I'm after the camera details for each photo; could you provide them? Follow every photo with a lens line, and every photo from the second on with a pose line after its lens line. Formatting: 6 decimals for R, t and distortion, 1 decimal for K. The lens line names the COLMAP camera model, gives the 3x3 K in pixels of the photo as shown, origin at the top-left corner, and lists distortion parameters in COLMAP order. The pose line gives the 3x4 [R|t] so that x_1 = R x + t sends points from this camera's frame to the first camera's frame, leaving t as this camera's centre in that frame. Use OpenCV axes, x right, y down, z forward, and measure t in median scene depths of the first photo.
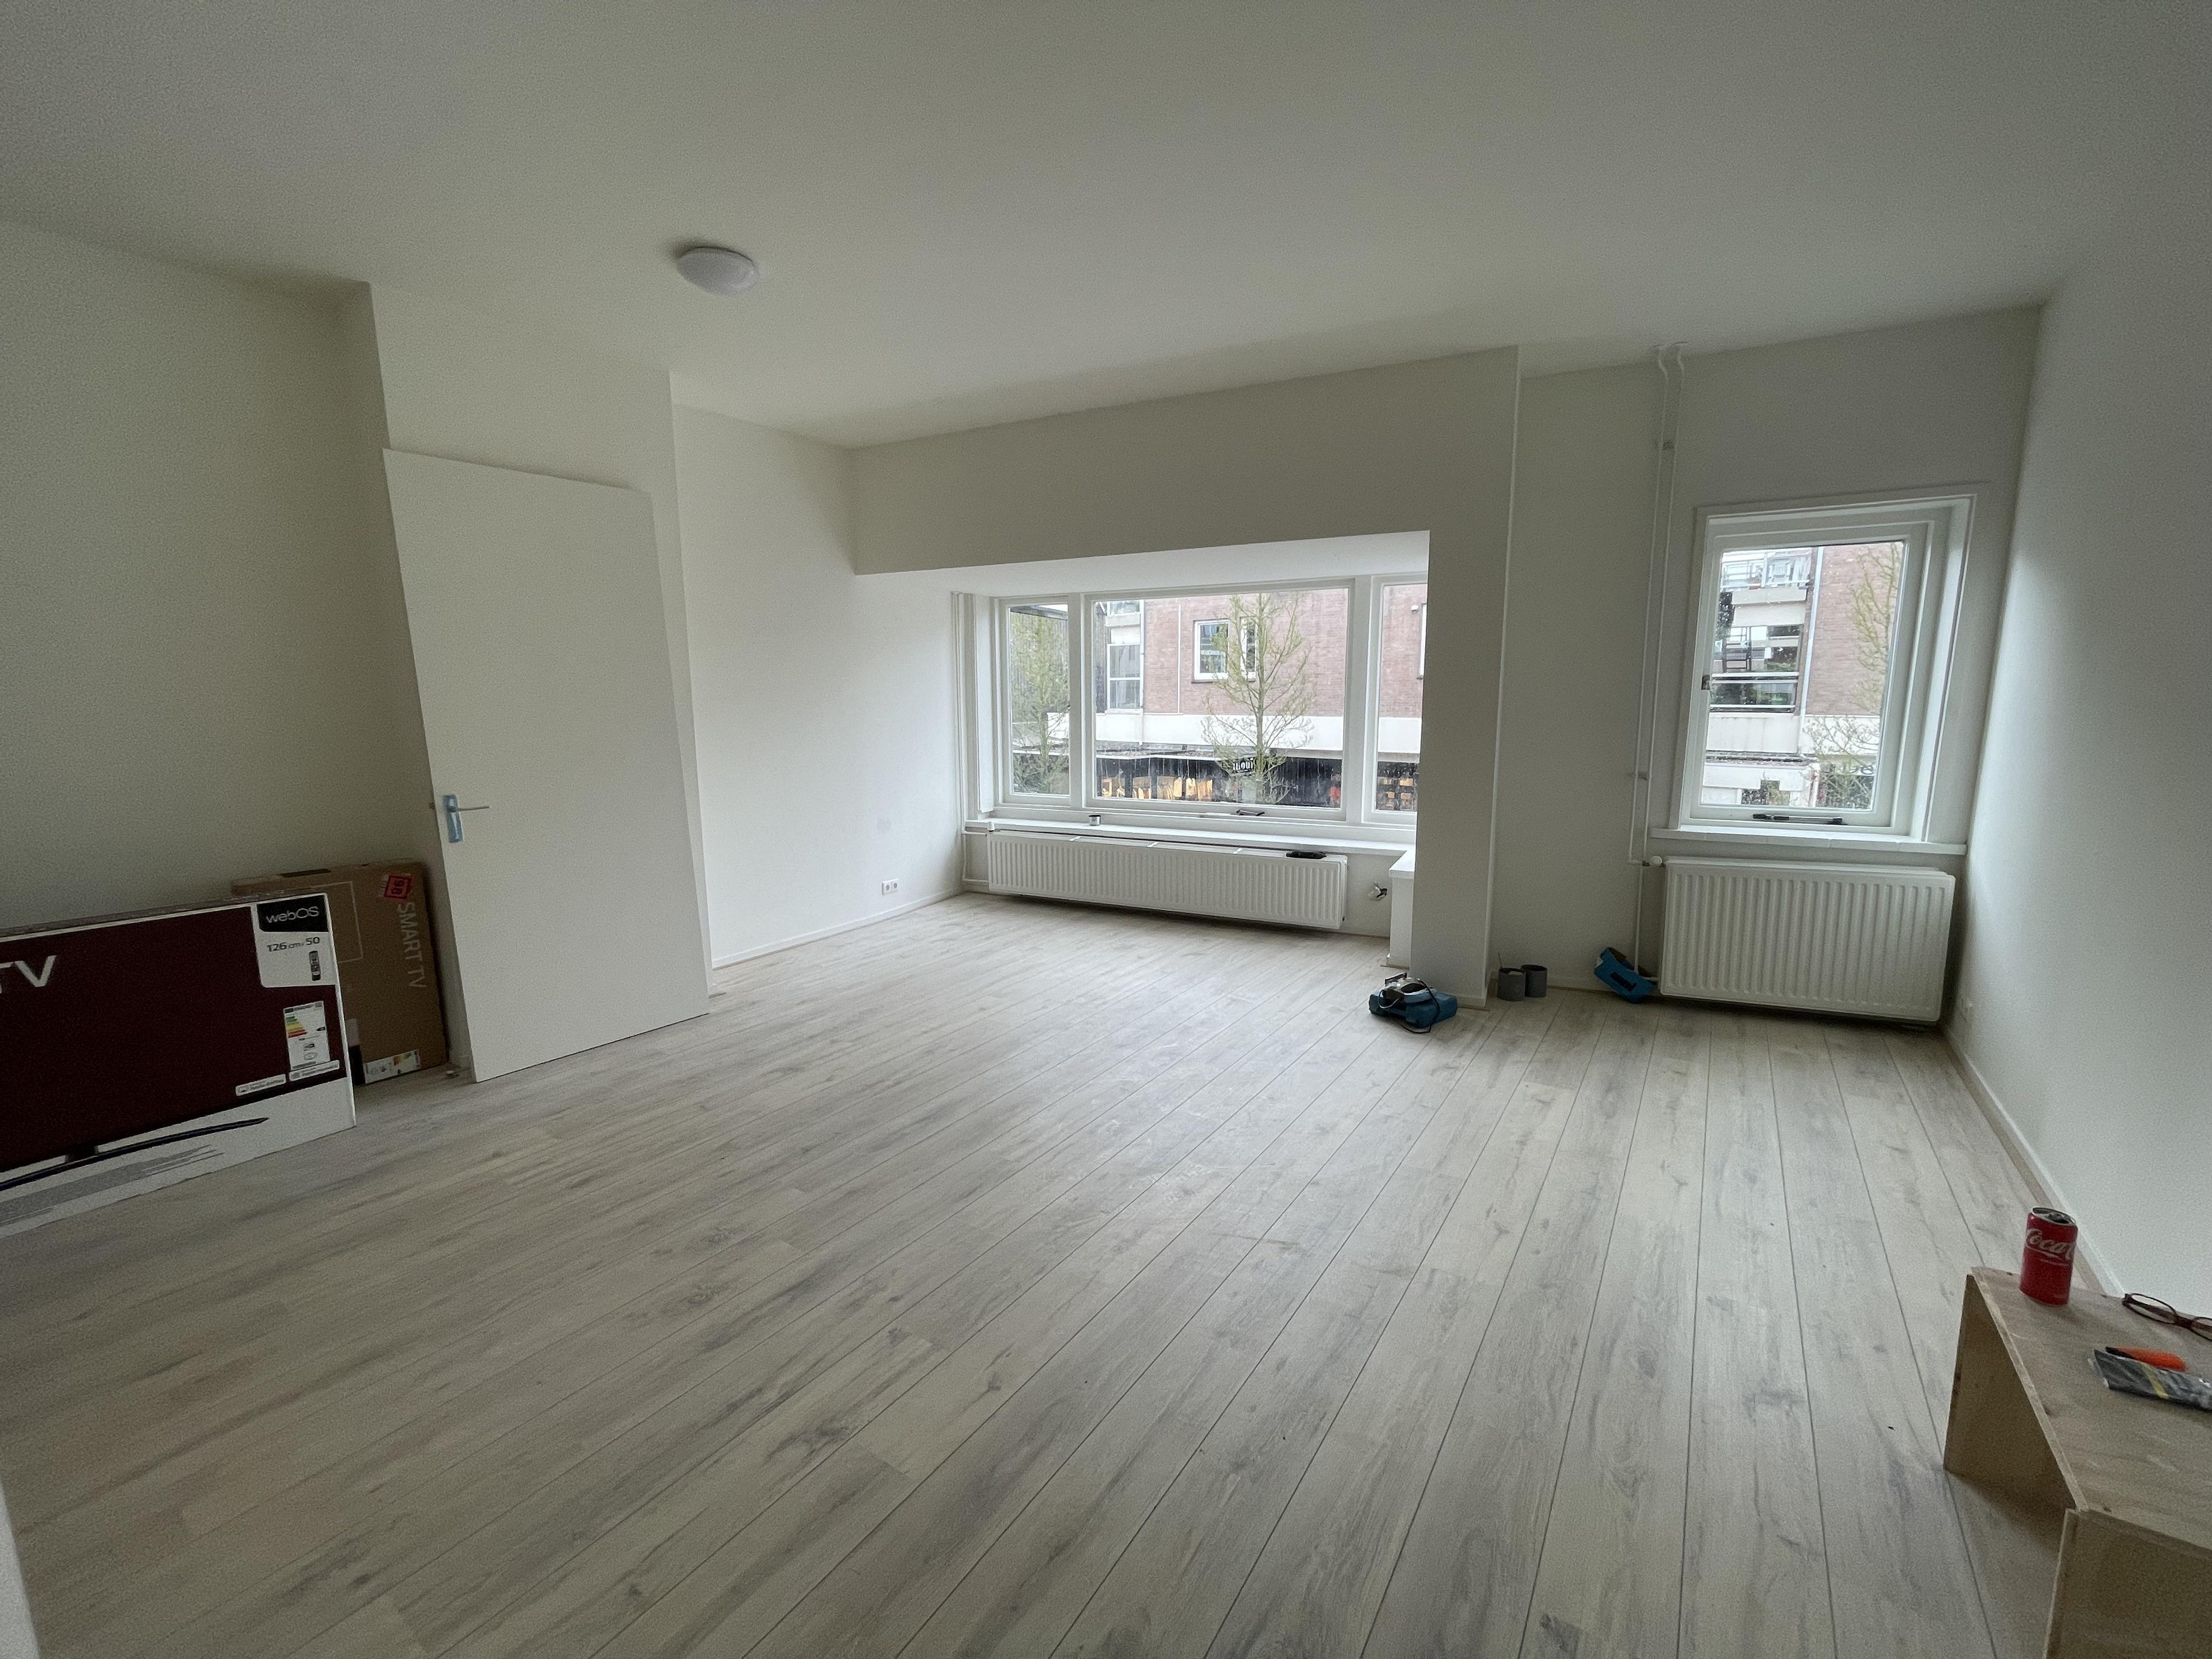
lens RADIAL K [[897.3, 0, 1106.0], [0, 897.3, 829.5], [0, 0, 1]] dist [-0.000200, 0.000151]
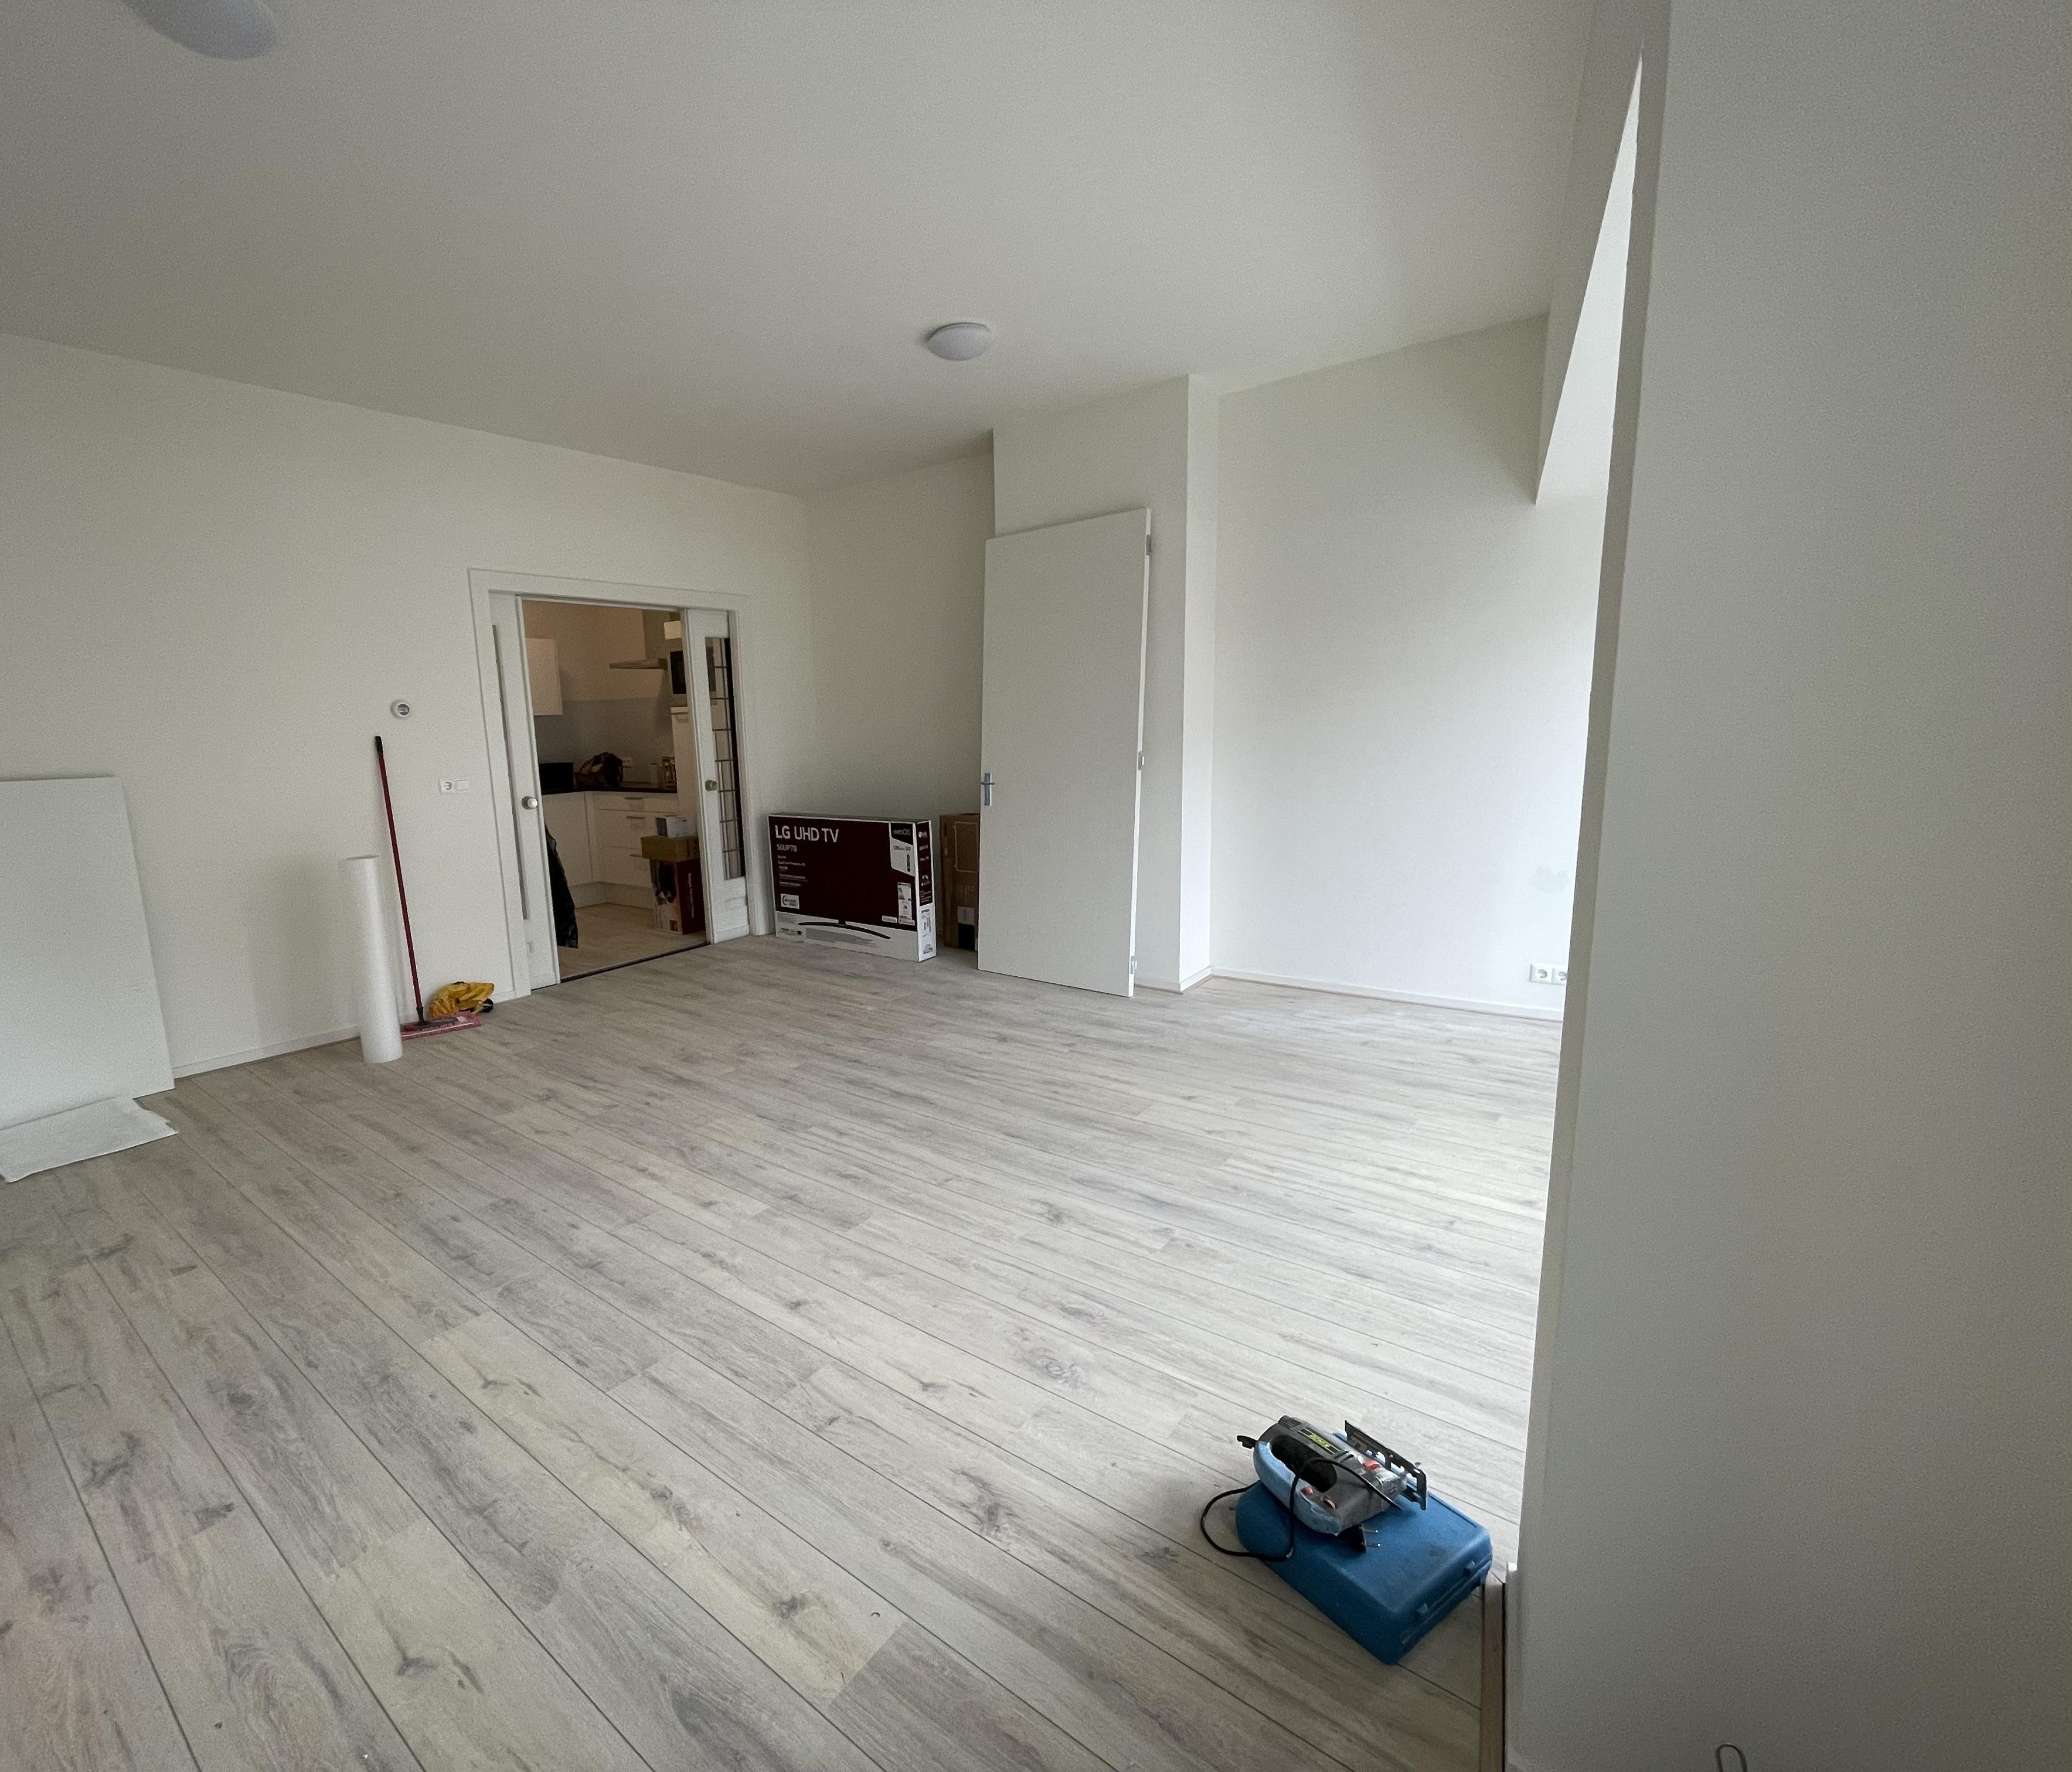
lens RADIAL K [[978.4, 0, 938.3], [0, 978.4, 908.6], [0, 0, 1]] dist [-0.001890, -0.001120]
pose [[-0.086098, 0.198905, -0.976229, 0.900850], [-0.114410, 0.971412, 0.208014, -0.149739], [0.989696, 0.129600, -0.060879, 1.068895]]
